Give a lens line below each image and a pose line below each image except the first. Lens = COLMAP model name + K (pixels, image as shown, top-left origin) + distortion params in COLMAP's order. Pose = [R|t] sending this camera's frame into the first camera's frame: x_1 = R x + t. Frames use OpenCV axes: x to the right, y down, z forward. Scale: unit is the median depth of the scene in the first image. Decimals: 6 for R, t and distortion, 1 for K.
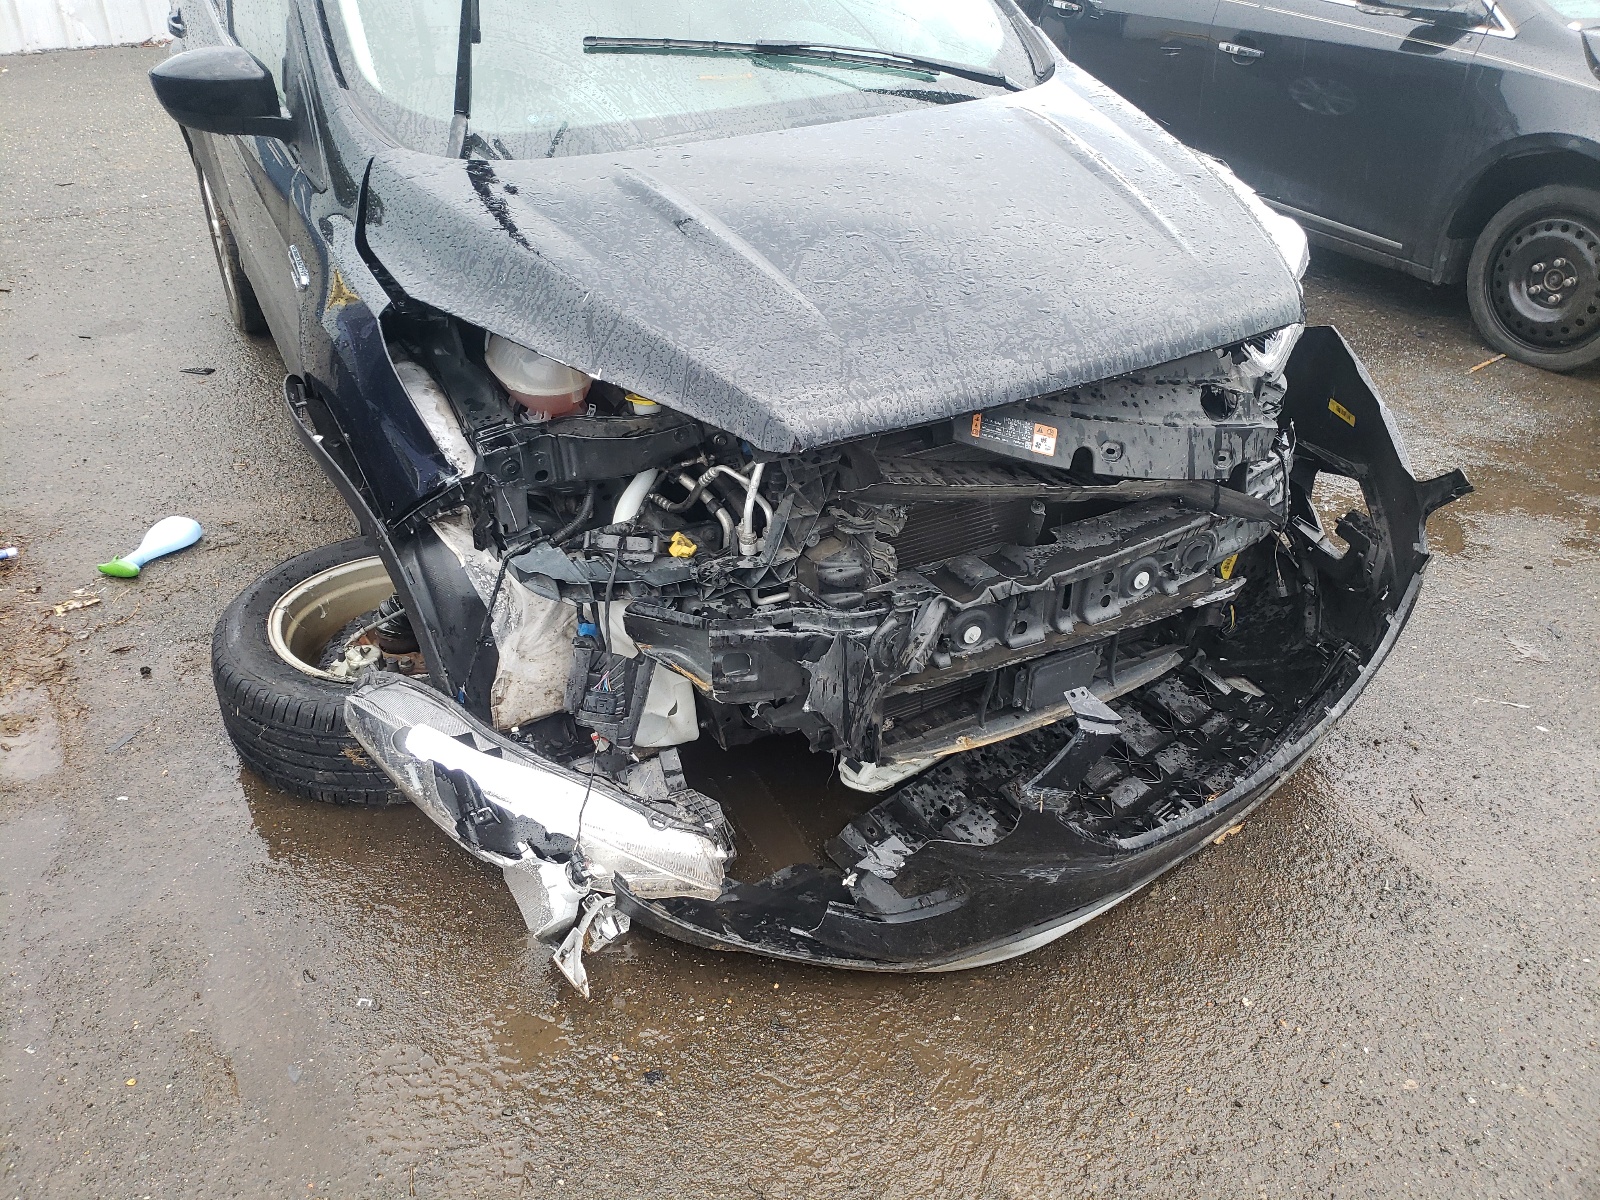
lens RADIAL K [[1212.3, 0, 797.5], [0, 1212.3, 553.4], [0, 0, 1]] dist [0.031978, -0.009781]
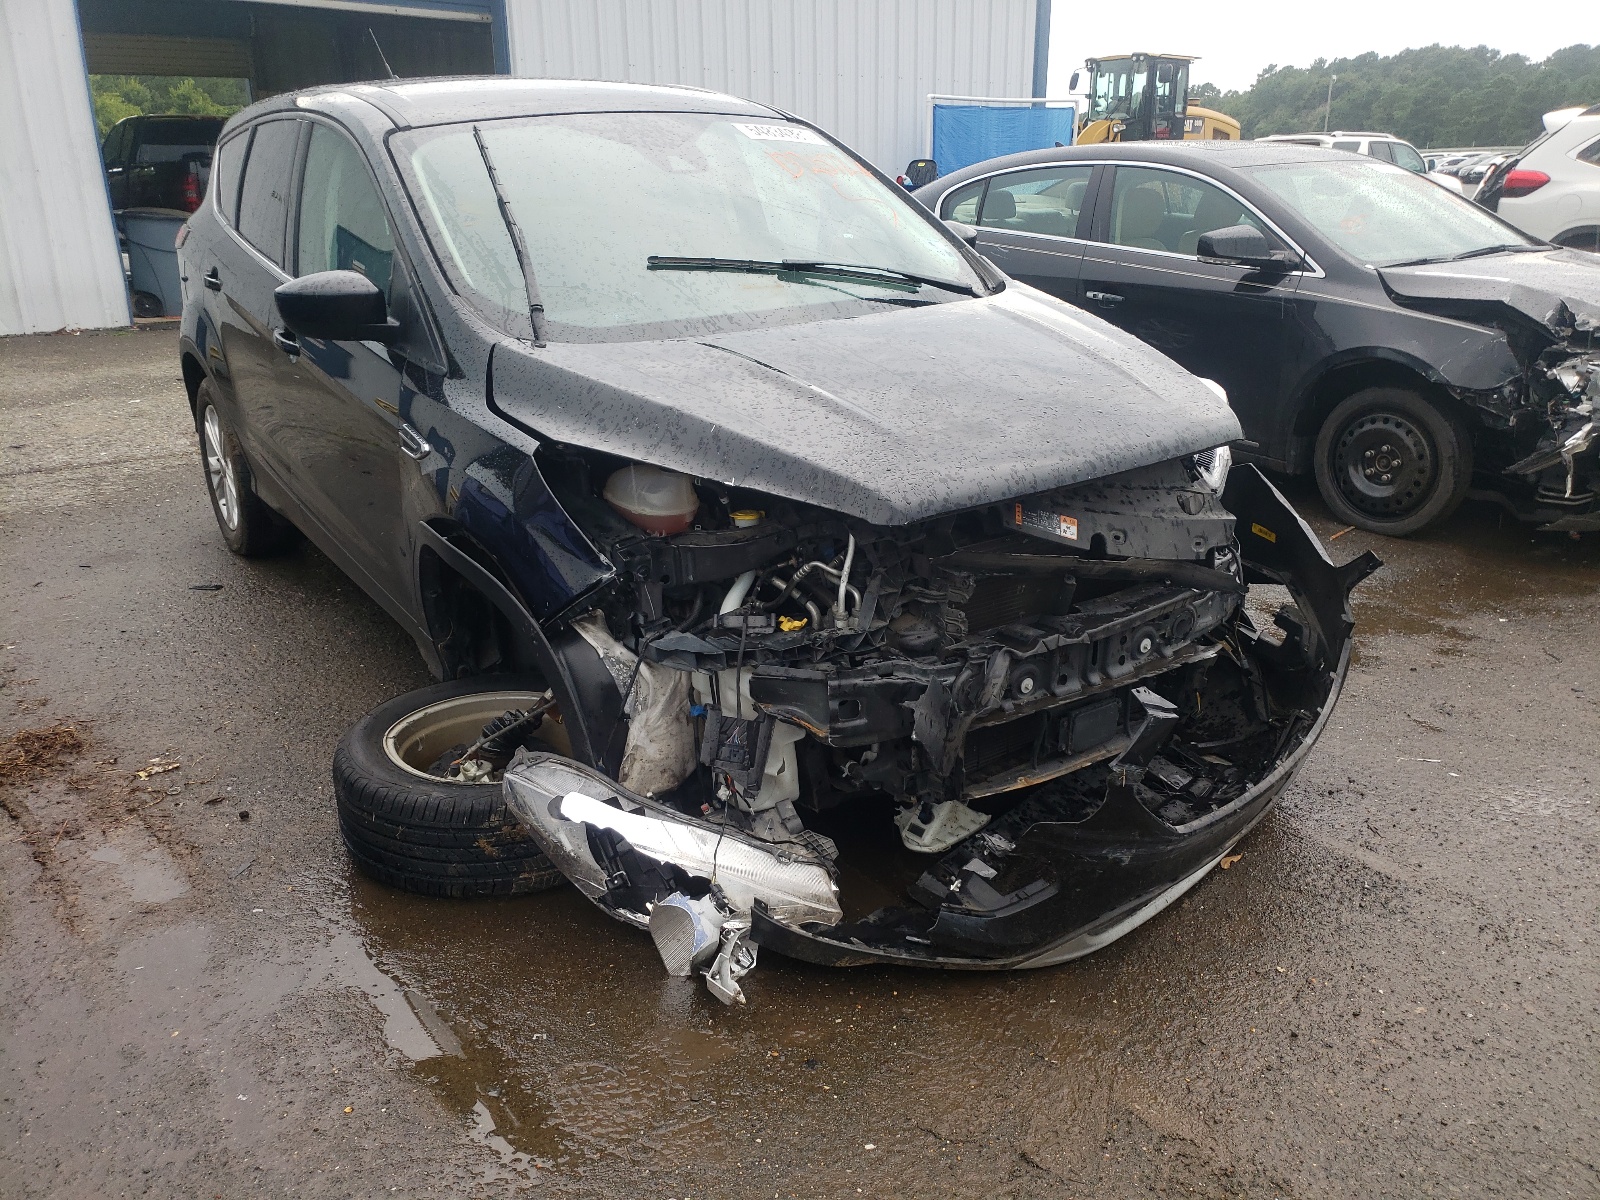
lens RADIAL K [[1212.3, 0, 797.7], [0, 1212.3, 597.4], [0, 0, 1]] dist [0.031978, -0.009781]
pose [[0.991828, -0.045172, 0.119315, -0.223937], [0.066735, 0.980763, -0.183439, 0.184486], [-0.108733, 0.189903, 0.975763, -0.191961]]
